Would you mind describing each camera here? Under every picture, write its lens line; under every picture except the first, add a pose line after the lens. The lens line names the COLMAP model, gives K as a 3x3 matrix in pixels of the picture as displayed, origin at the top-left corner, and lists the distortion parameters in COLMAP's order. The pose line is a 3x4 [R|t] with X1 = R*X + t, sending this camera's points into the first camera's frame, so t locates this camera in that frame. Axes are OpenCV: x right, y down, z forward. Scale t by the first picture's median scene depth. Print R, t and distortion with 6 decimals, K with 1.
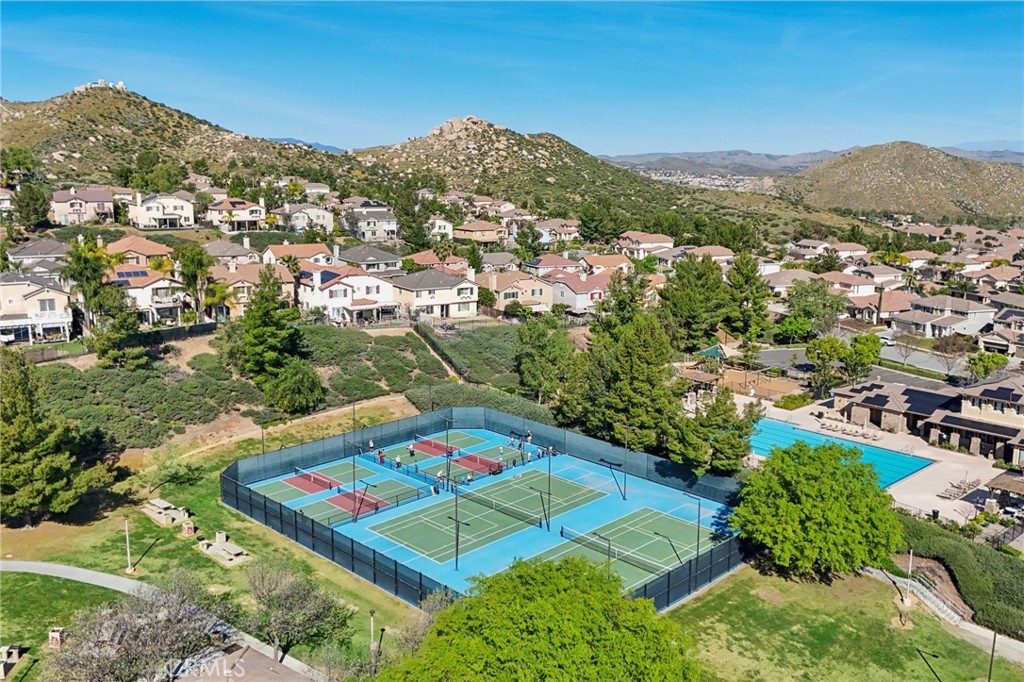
lens RADIAL K [[885.2, 0, 512.0], [0, 885.2, 341.2], [0, 0, 1]] dist [0.017040, -0.000192]
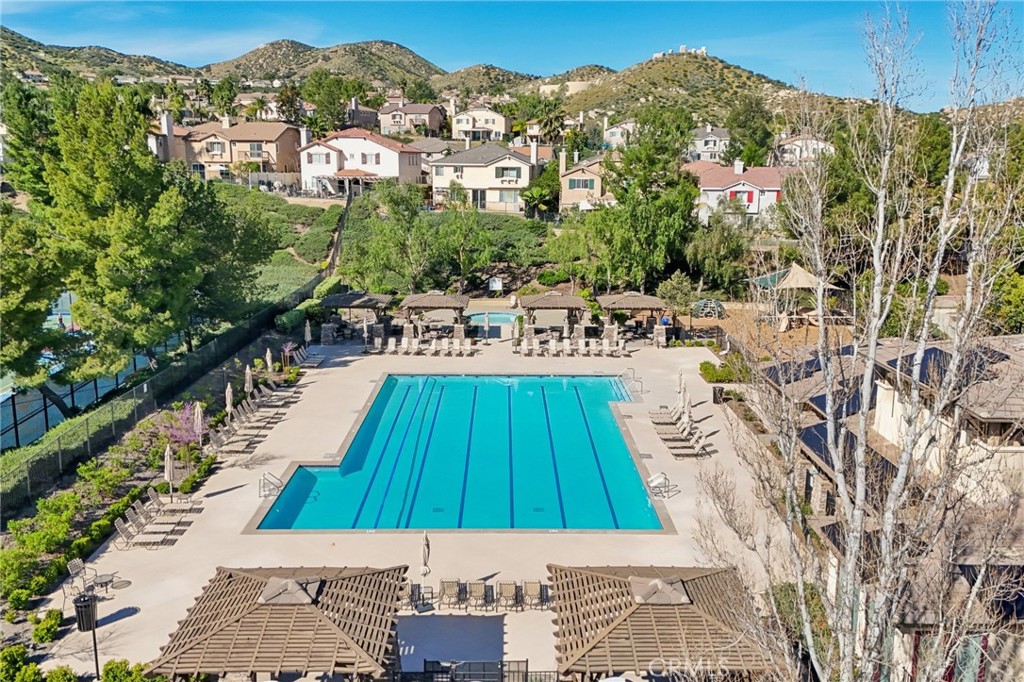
lens RADIAL K [[885.2, 0, 513.5], [0, 885.2, 338.5], [0, 0, 1]] dist [0.017040, -0.000192]
pose [[0.704907, 0.133271, -0.696667, 0.444555], [-0.140157, 0.988995, 0.047377, 0.038028], [0.695314, 0.064246, 0.715829, 0.520387]]
